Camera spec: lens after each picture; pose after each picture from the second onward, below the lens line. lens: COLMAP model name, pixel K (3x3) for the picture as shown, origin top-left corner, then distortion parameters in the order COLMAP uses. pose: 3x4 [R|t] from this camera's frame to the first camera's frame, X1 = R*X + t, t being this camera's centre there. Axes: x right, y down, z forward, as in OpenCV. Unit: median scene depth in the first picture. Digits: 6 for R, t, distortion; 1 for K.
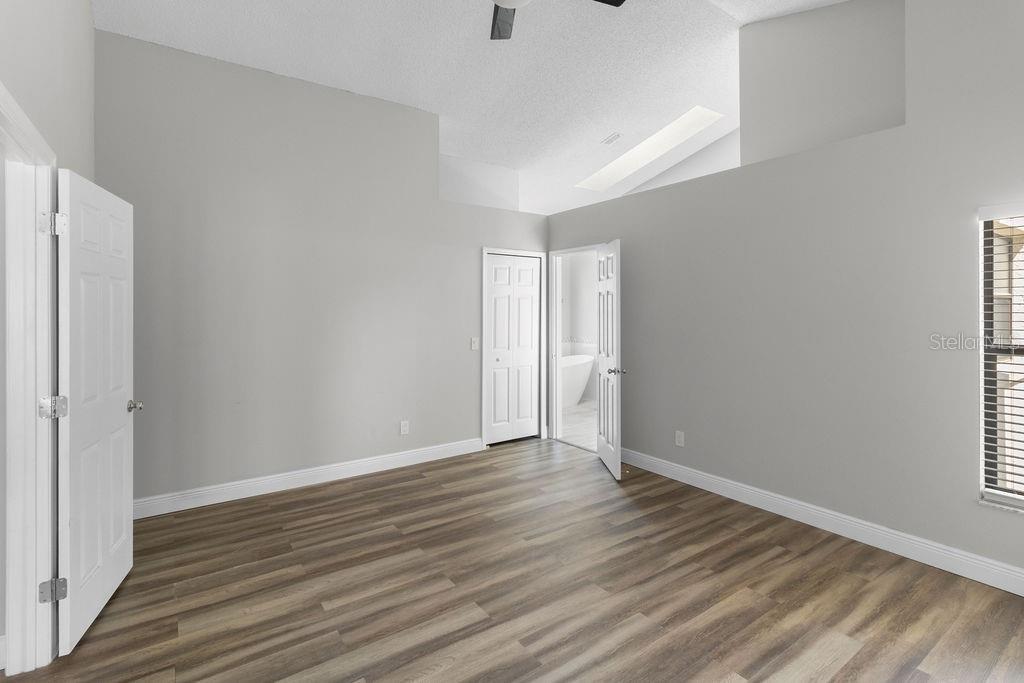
lens RADIAL K [[483.7, 0, 519.6], [0, 483.7, 316.4], [0, 0, 1]] dist [0.002009, 0.000098]
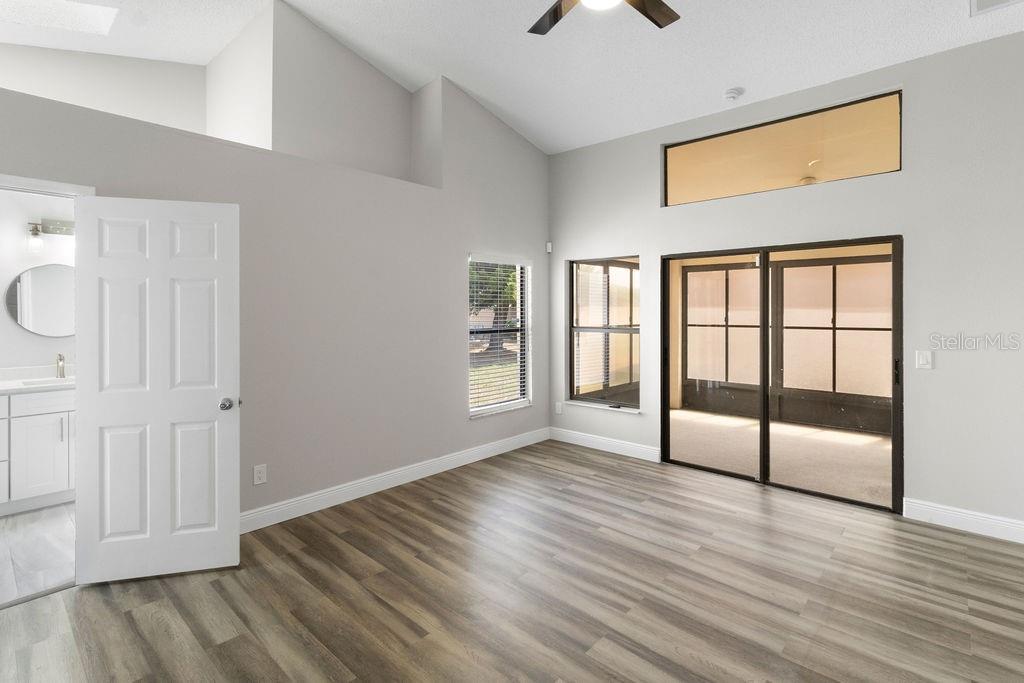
lens RADIAL K [[492.9, 0, 505.7], [0, 492.9, 313.3], [0, 0, 1]] dist [0.001102, 0.000031]
pose [[-0.197298, -0.002939, 0.980339, -0.719986], [0.016099, 0.999851, 0.006238, -0.011817], [-0.980211, 0.017013, -0.197221, 1.023066]]
